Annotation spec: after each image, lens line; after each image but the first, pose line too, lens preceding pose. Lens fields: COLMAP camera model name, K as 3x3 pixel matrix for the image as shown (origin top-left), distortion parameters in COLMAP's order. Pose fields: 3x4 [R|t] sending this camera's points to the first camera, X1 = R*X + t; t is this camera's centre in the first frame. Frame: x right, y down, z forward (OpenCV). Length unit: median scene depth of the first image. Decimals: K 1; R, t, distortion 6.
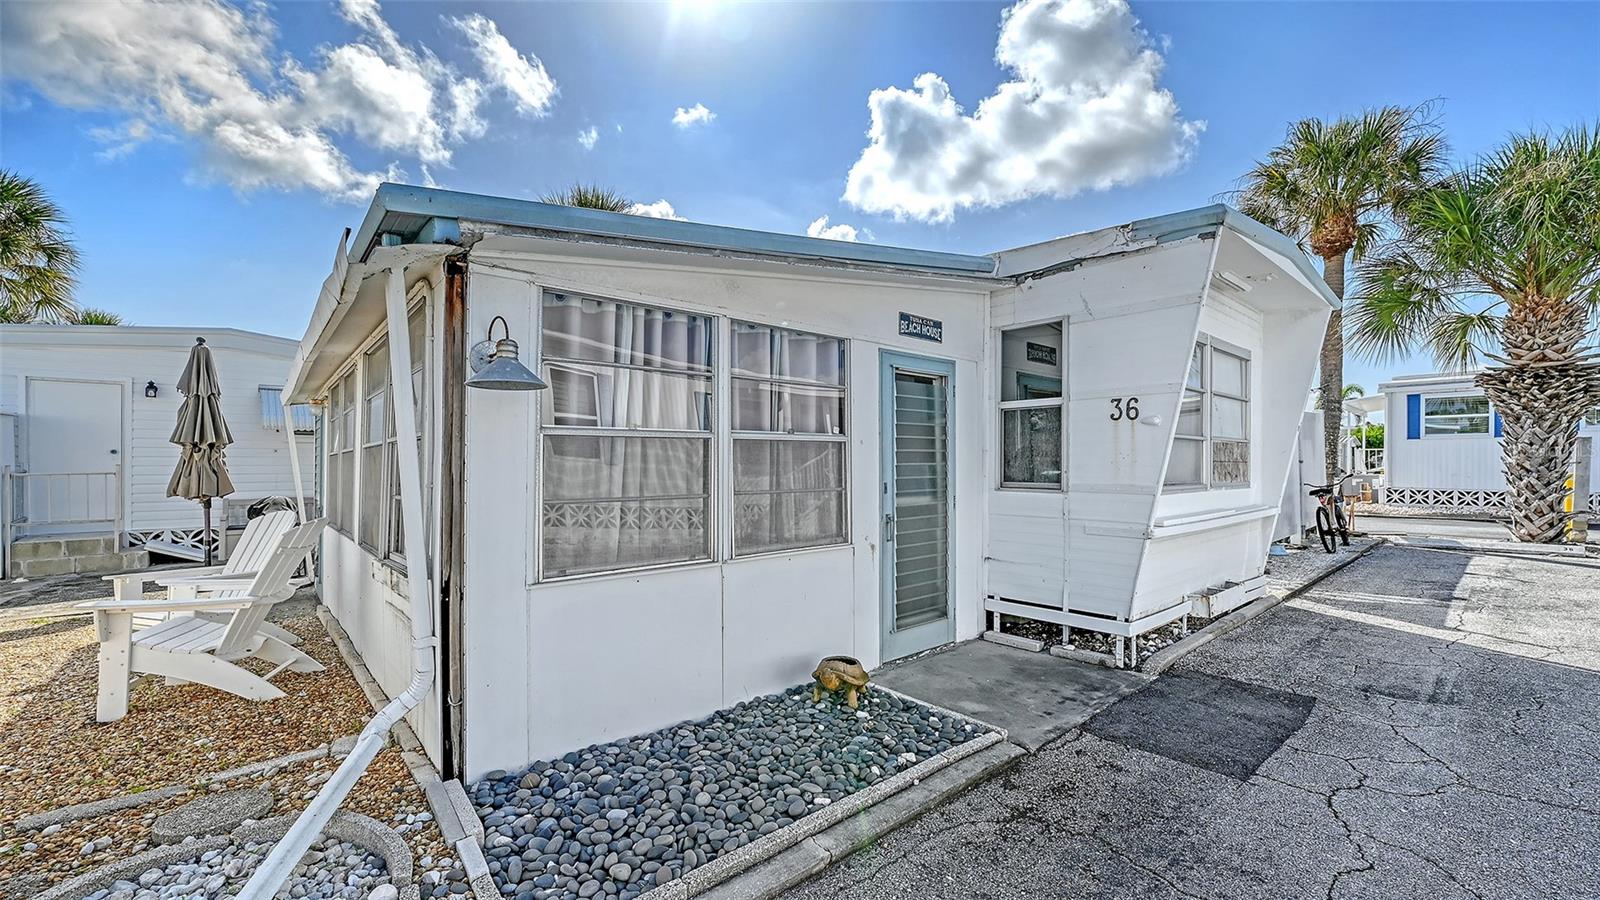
lens RADIAL K [[650.6, 0, 804.0], [0, 650.6, 456.2], [0, 0, 1]] dist [-0.000253, 0.000181]
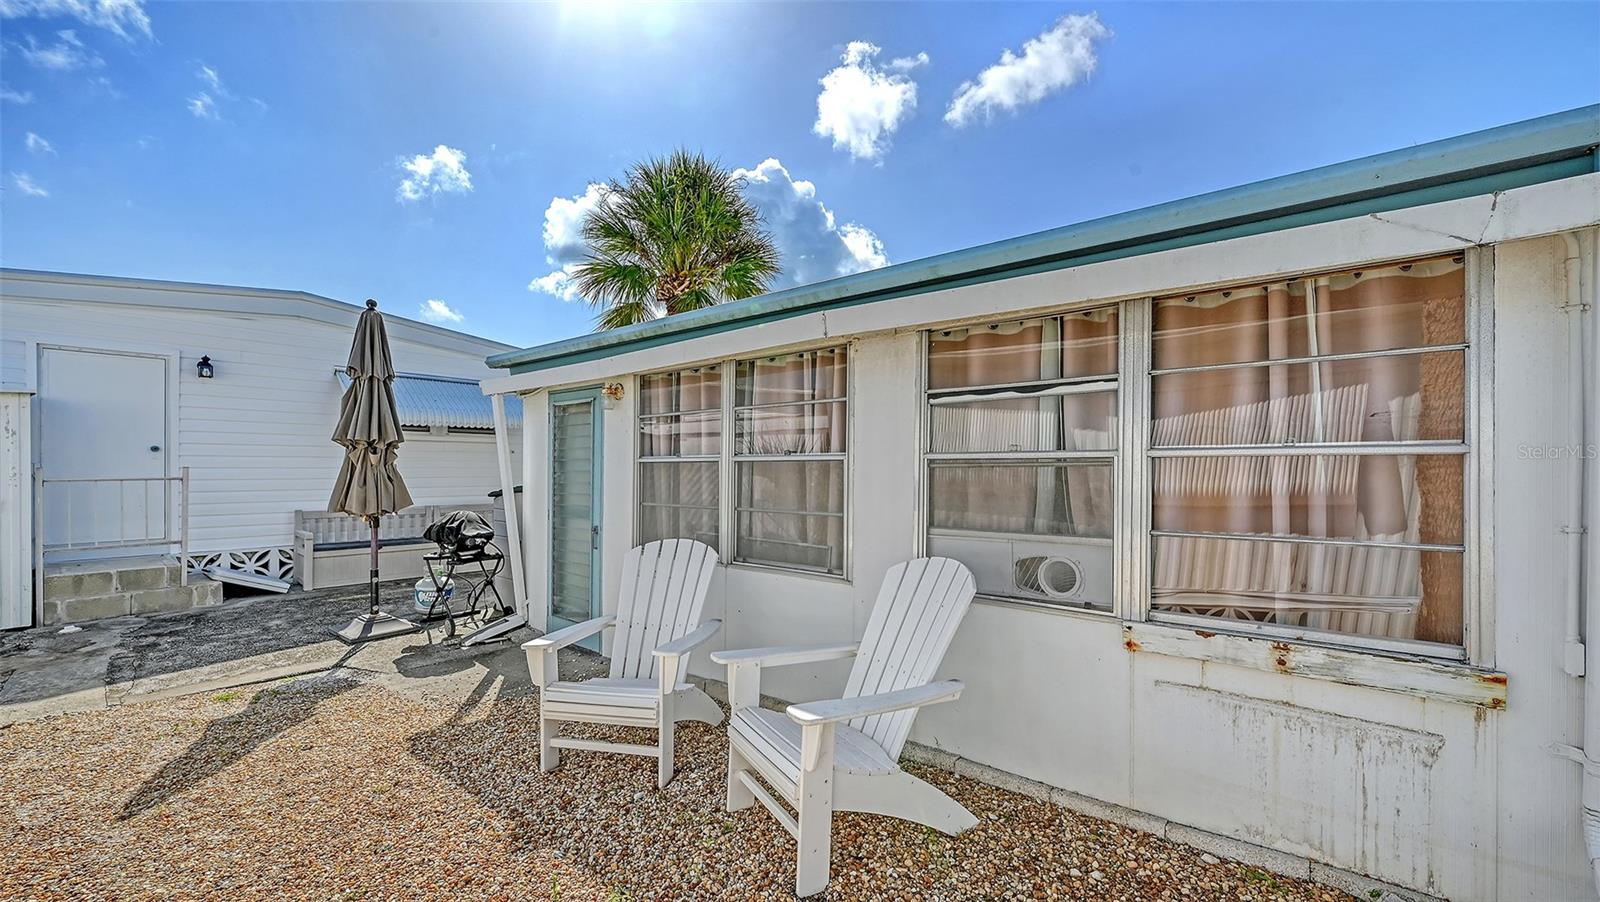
lens RADIAL K [[661.7, 0, 808.0], [0, 661.7, 463.4], [0, 0, 1]] dist [0.000885, -0.000146]
pose [[0.988672, 0.008894, 0.149830, -0.463461], [-0.010708, 0.999879, 0.011309, -0.007422], [-0.149712, -0.012786, 0.988647, 0.145072]]
